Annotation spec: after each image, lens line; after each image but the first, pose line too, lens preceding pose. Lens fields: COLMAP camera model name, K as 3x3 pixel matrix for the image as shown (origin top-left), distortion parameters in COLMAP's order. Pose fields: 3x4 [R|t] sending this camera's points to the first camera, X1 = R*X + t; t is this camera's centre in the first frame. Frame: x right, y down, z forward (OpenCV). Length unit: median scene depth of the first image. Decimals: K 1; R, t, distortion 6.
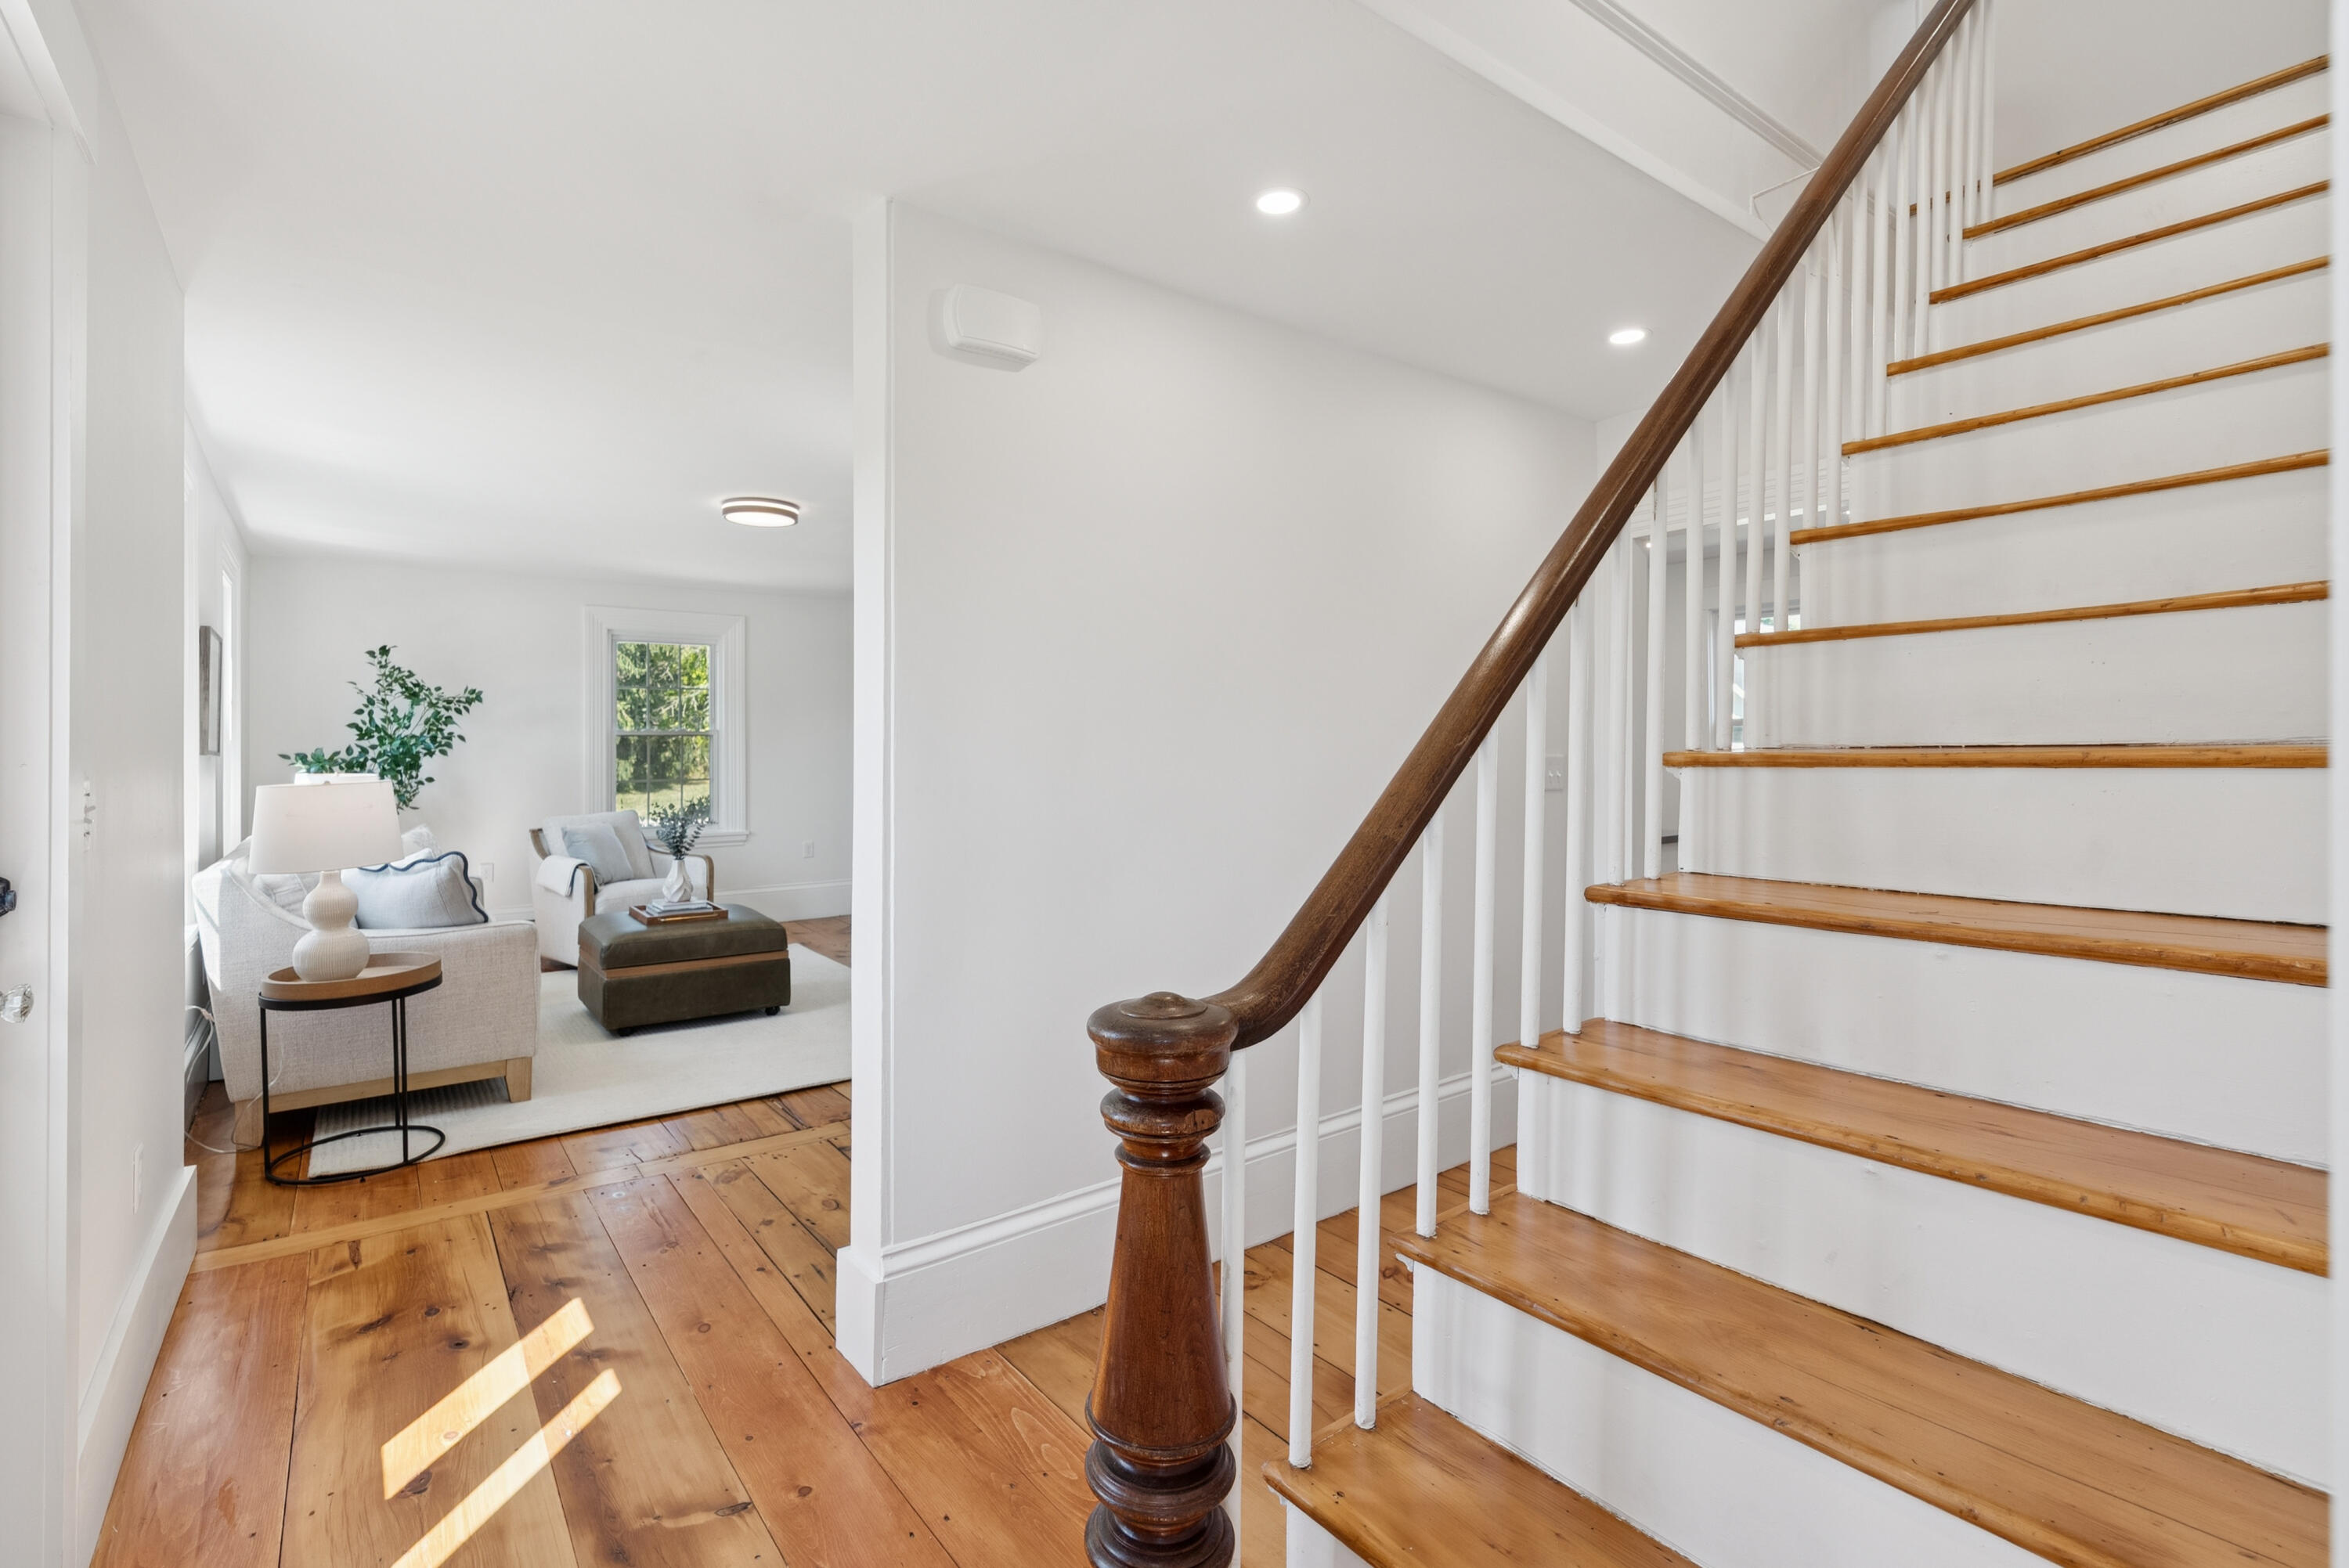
lens RADIAL K [[1066.7, 0, 1180.6], [0, 1066.7, 746.8], [0, 0, 1]] dist [-0.003164, 0.000544]
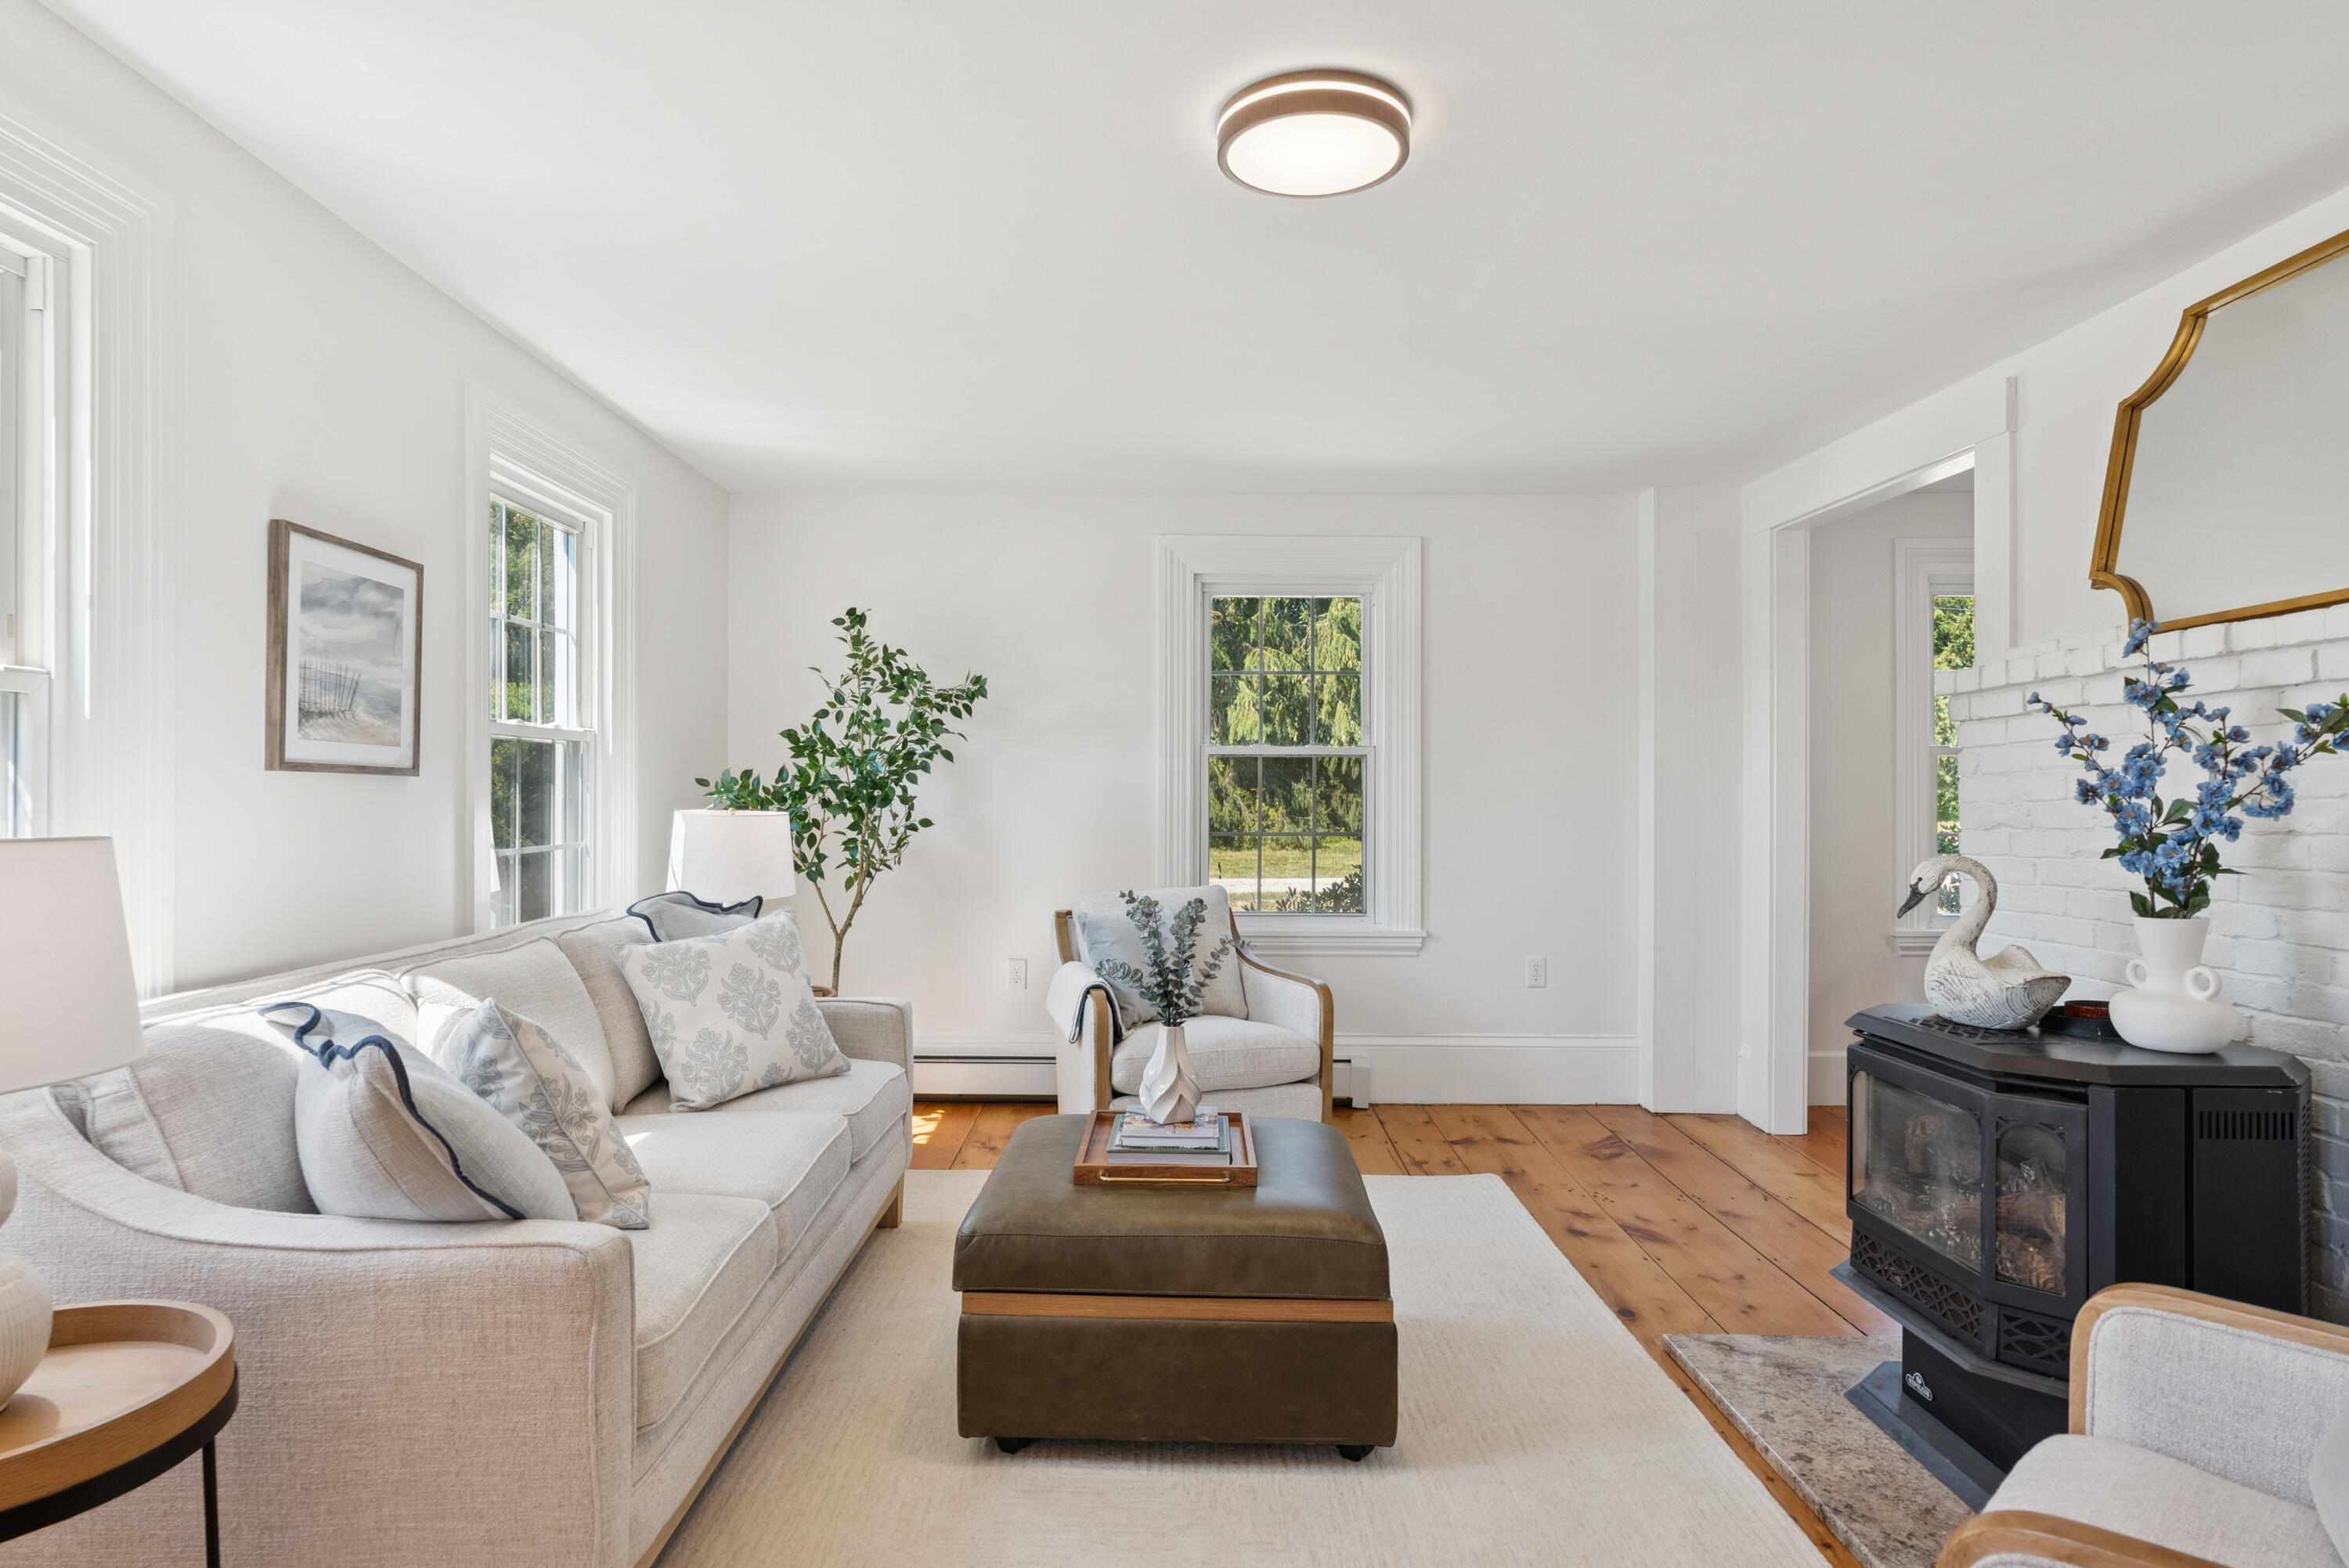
lens RADIAL K [[1321.5, 0, 1113.5], [0, 1321.5, 778.0], [0, 0, 1]] dist [0.001501, -0.000220]
pose [[0.765168, 0.004614, -0.643815, -0.122783], [-0.008348, 0.999961, -0.002754, 0.005959], [0.643777, 0.007482, 0.765177, 0.493453]]
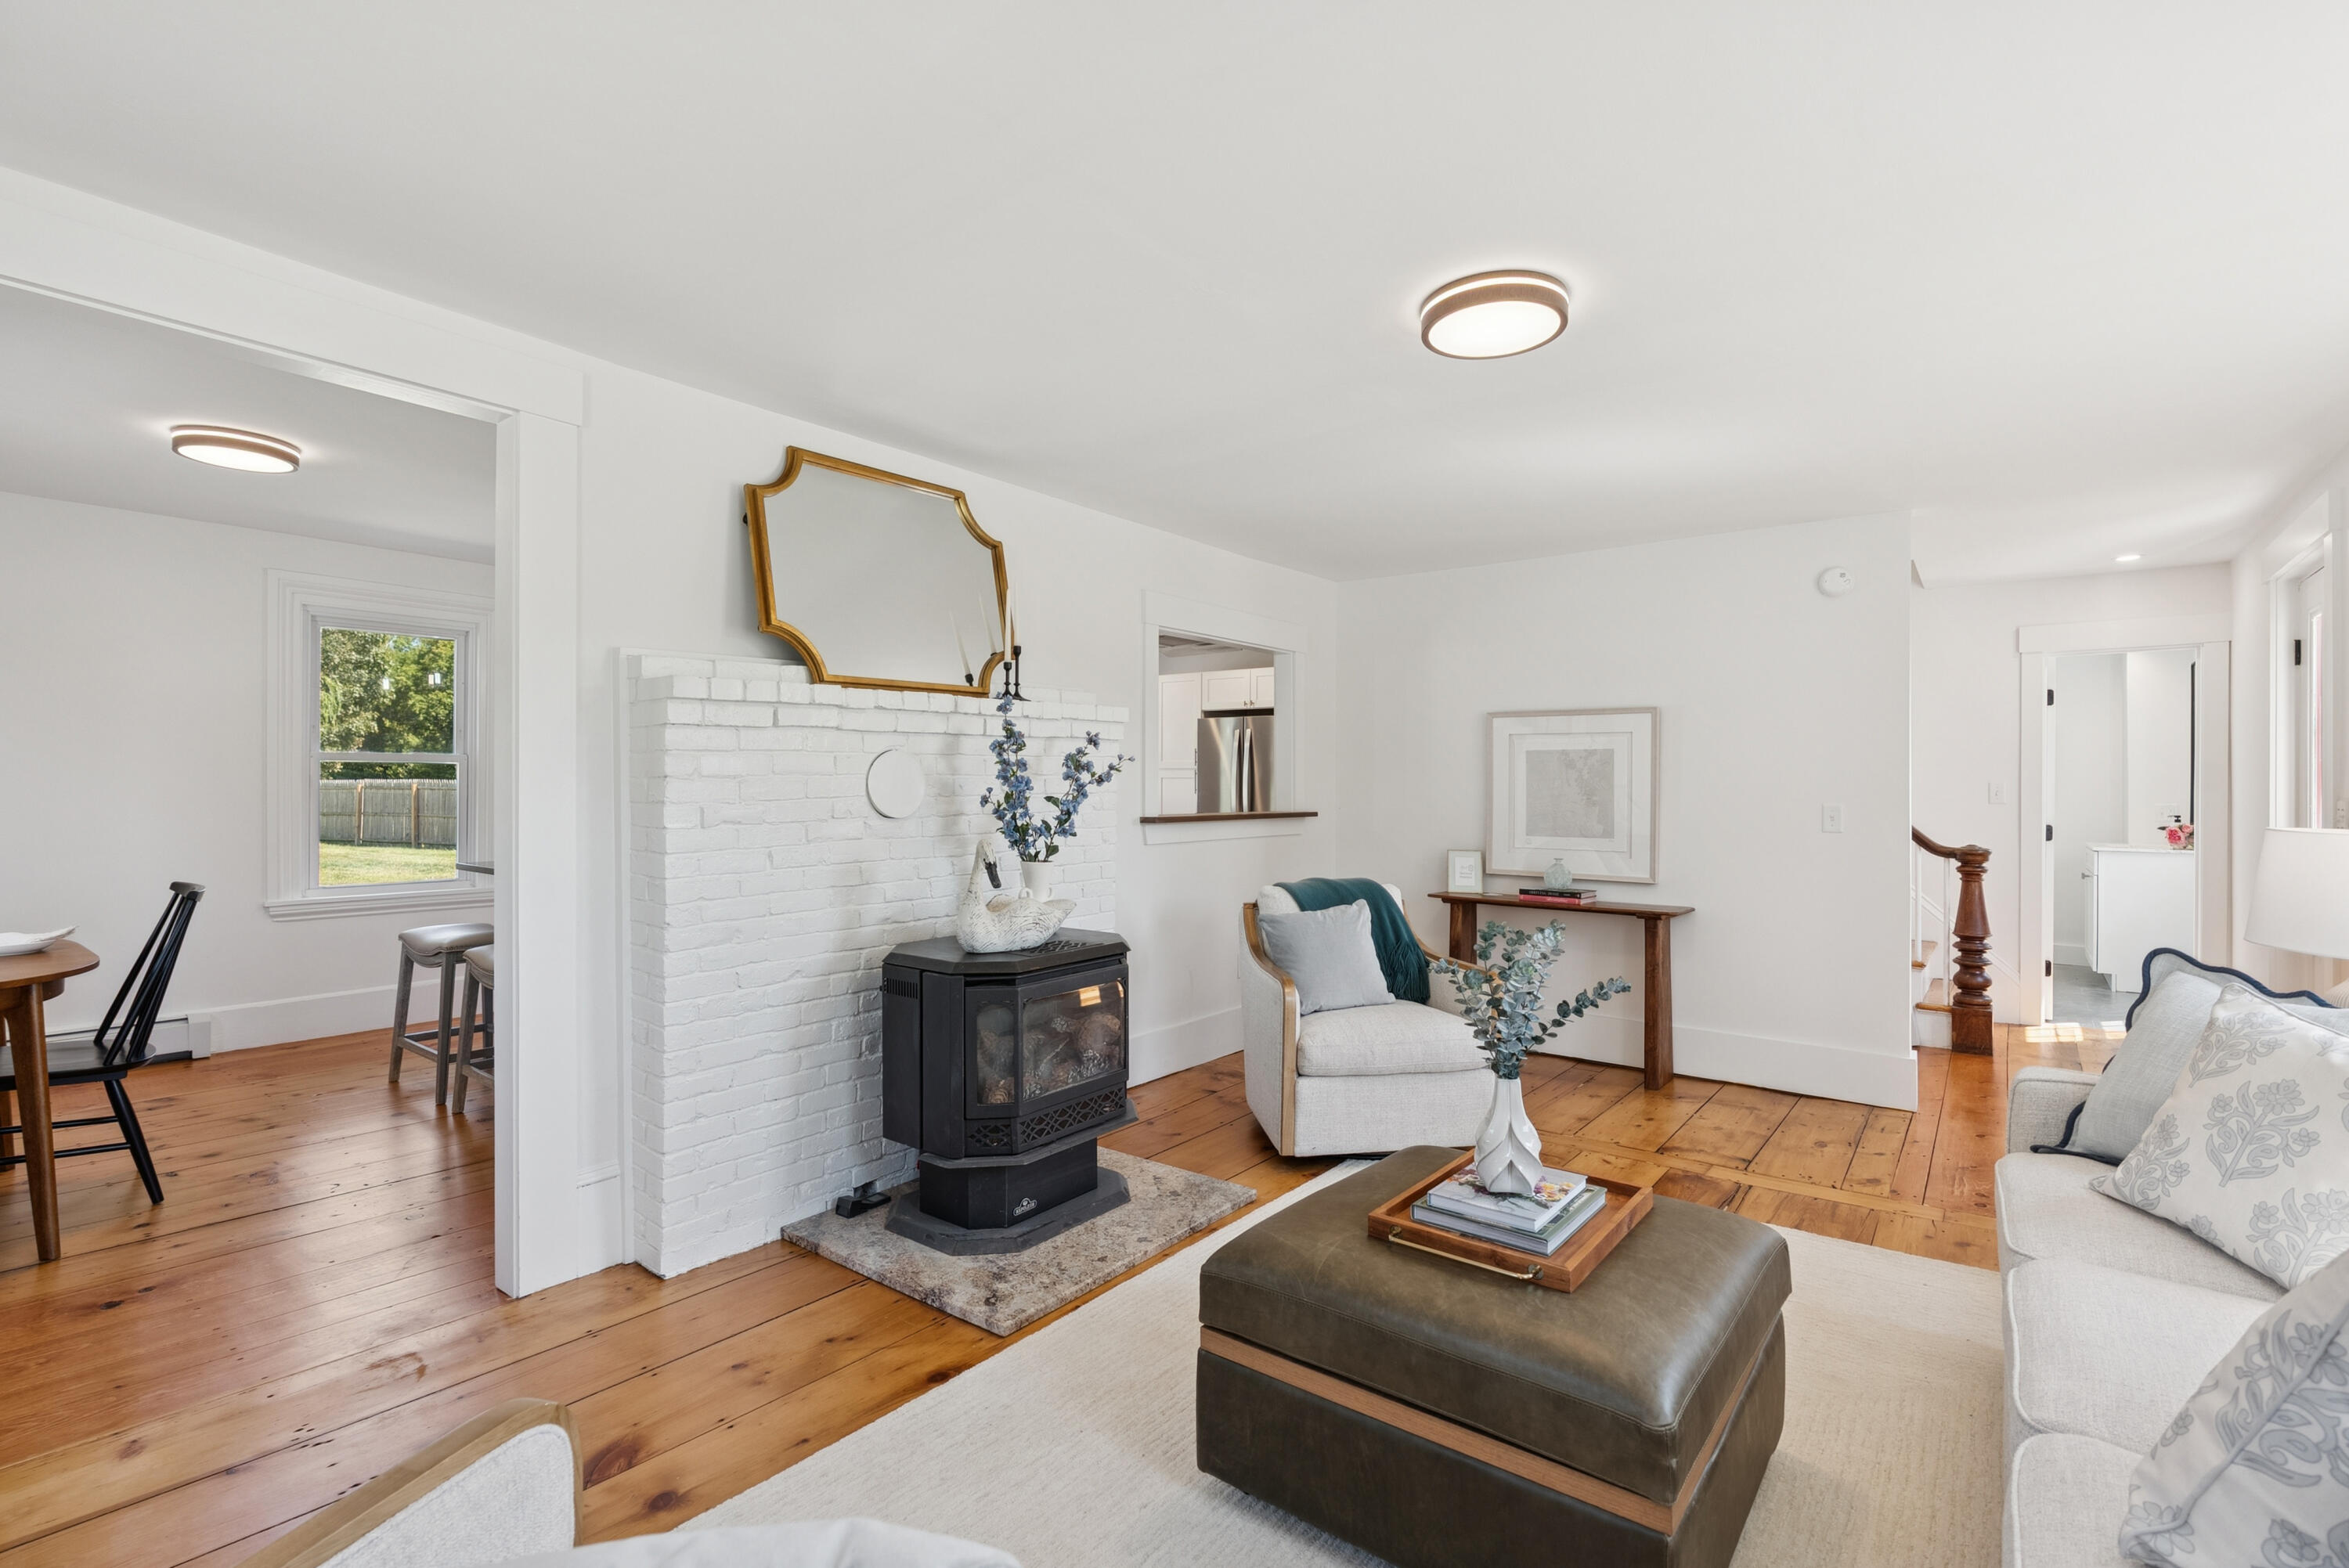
lens RADIAL K [[1082.7, 0, 1174.5], [0, 1082.7, 784.0], [0, 0, 1]] dist [-0.005193, -0.000315]
pose [[-0.250604, 0.014168, 0.967986, -0.702564], [-0.005369, 0.999857, -0.016025, 0.009840], [-0.968075, -0.009213, -0.250492, 1.047213]]
